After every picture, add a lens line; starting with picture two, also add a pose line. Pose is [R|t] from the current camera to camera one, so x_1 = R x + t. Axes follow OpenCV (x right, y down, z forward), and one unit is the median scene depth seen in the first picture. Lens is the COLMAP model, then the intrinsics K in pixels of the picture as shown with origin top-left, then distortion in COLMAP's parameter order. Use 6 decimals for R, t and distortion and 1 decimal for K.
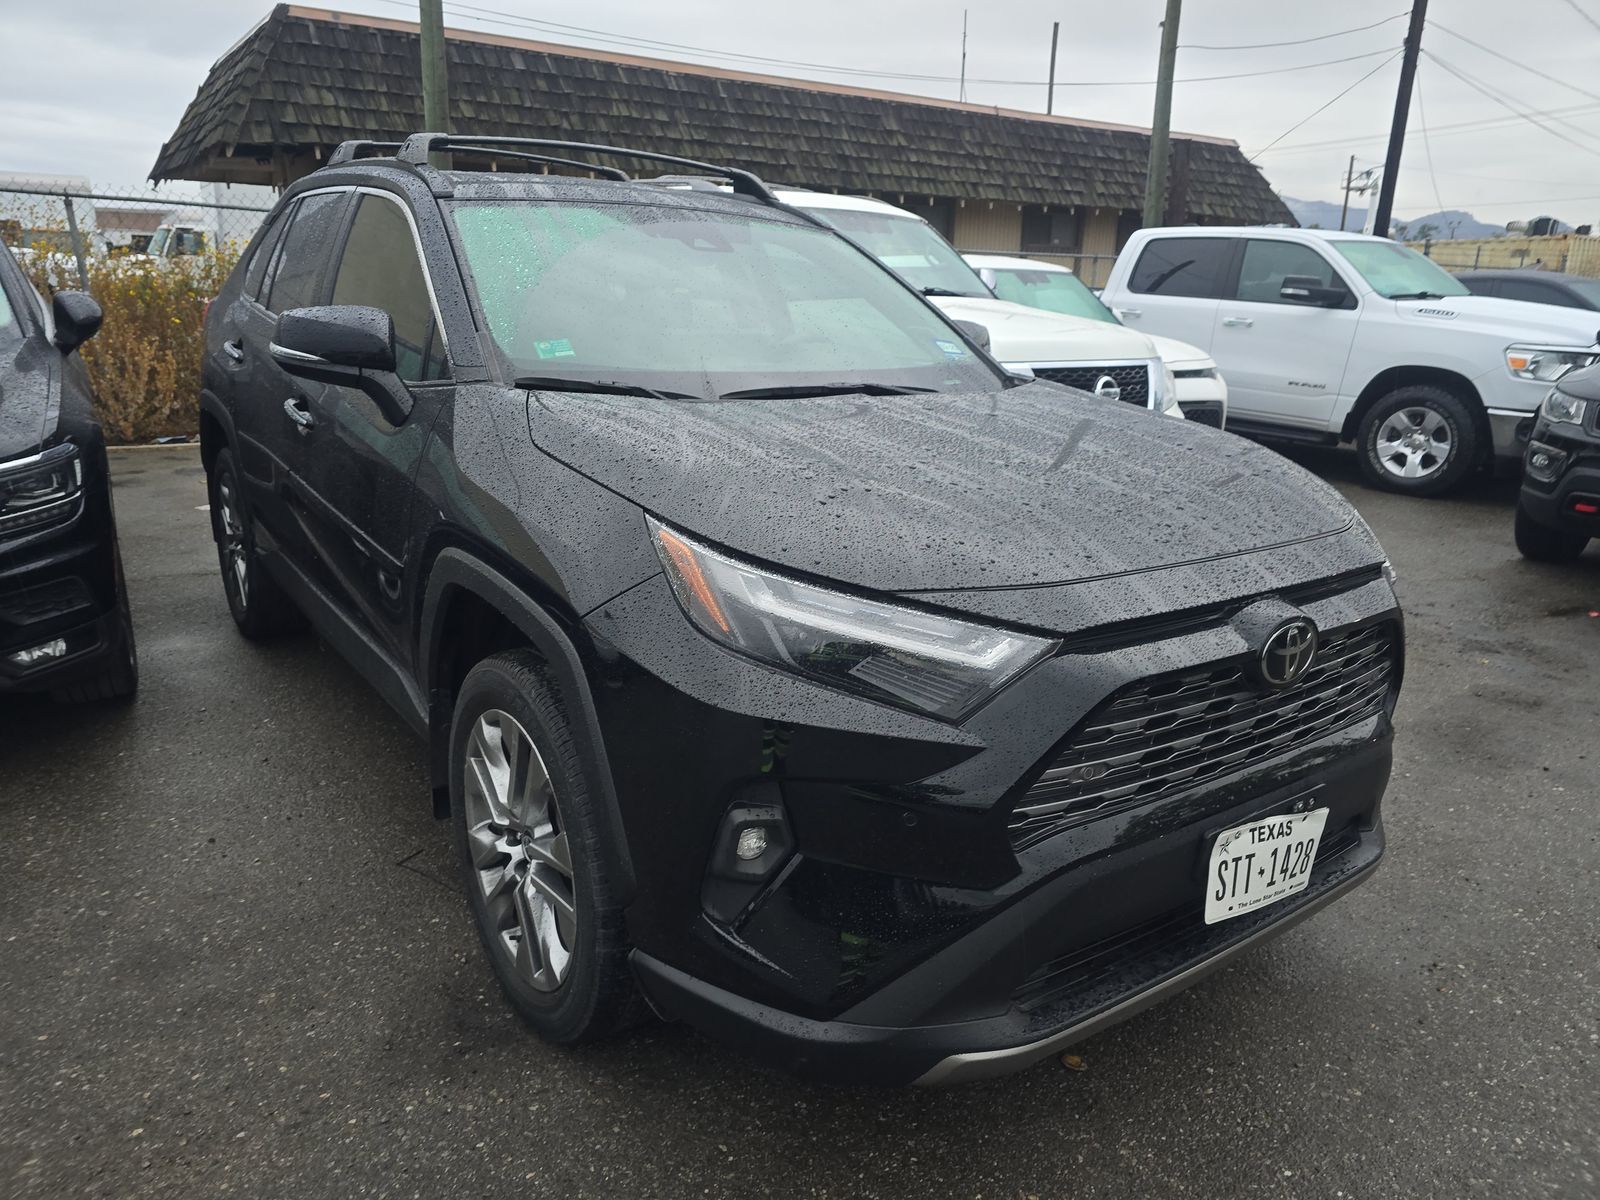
lens RADIAL K [[1098.2, 0, 812.8], [0, 1098.2, 600.6], [0, 0, 1]] dist [0.039666, -0.019797]
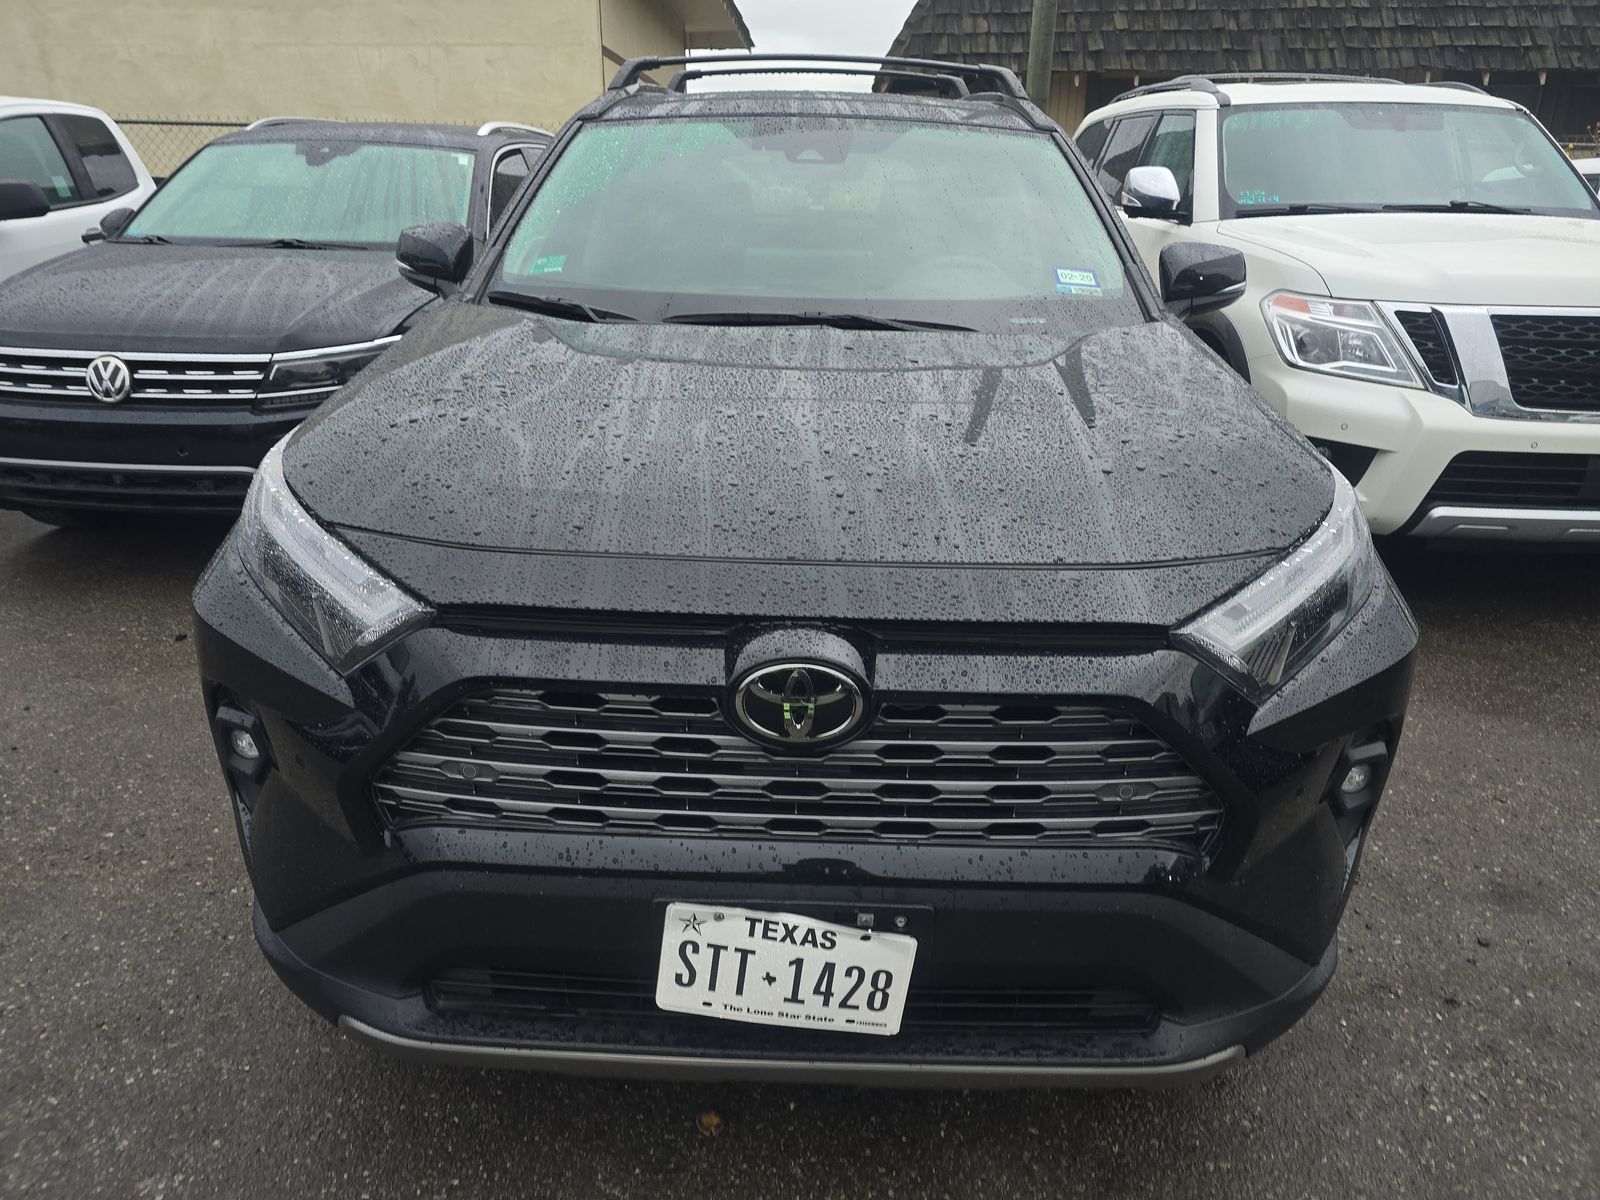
lens RADIAL K [[1098.2, 0, 804.9], [0, 1098.2, 597.6], [0, 0, 1]] dist [0.039666, -0.019797]
pose [[0.791386, 0.198778, -0.578097, 0.566264], [-0.164058, 0.980027, 0.112393, -0.070663], [0.588892, 0.005895, 0.808190, 0.278545]]
